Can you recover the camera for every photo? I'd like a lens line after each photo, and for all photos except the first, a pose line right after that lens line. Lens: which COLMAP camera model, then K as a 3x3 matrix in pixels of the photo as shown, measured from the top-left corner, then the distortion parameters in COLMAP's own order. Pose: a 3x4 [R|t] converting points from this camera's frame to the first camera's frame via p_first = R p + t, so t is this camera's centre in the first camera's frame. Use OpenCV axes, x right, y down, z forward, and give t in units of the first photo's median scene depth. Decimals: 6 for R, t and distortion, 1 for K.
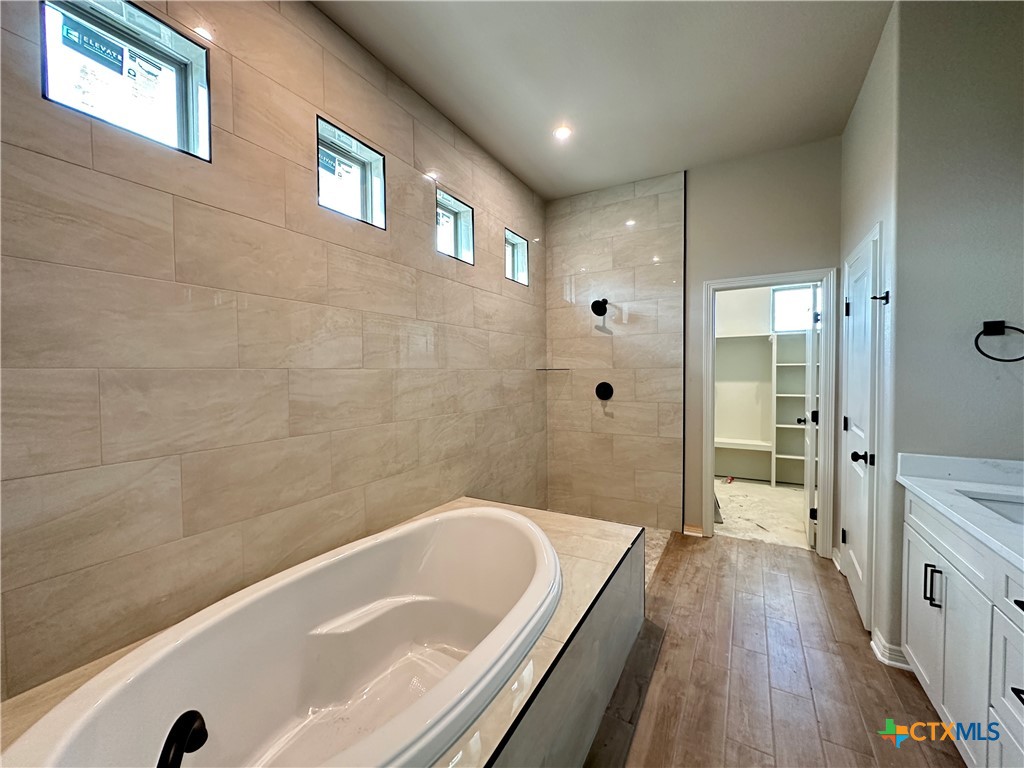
lens RADIAL K [[408.2, 0, 516.1], [0, 408.2, 378.0], [0, 0, 1]] dist [-0.002263, 0.000722]
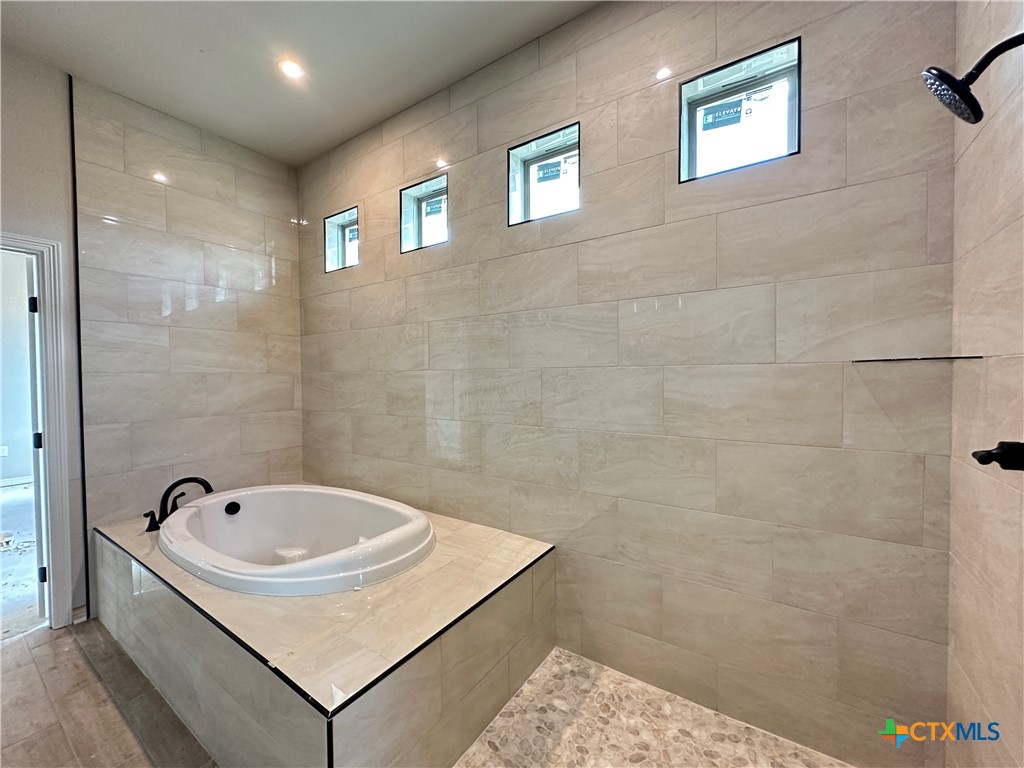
lens RADIAL K [[408.2, 0, 514.9], [0, 408.2, 388.7], [0, 0, 1]] dist [-0.002263, 0.000722]
pose [[-0.077749, 0.025636, -0.996643, 0.701678], [-0.014813, 0.999529, 0.026866, -0.003344], [0.996863, 0.016852, -0.077332, 1.180171]]
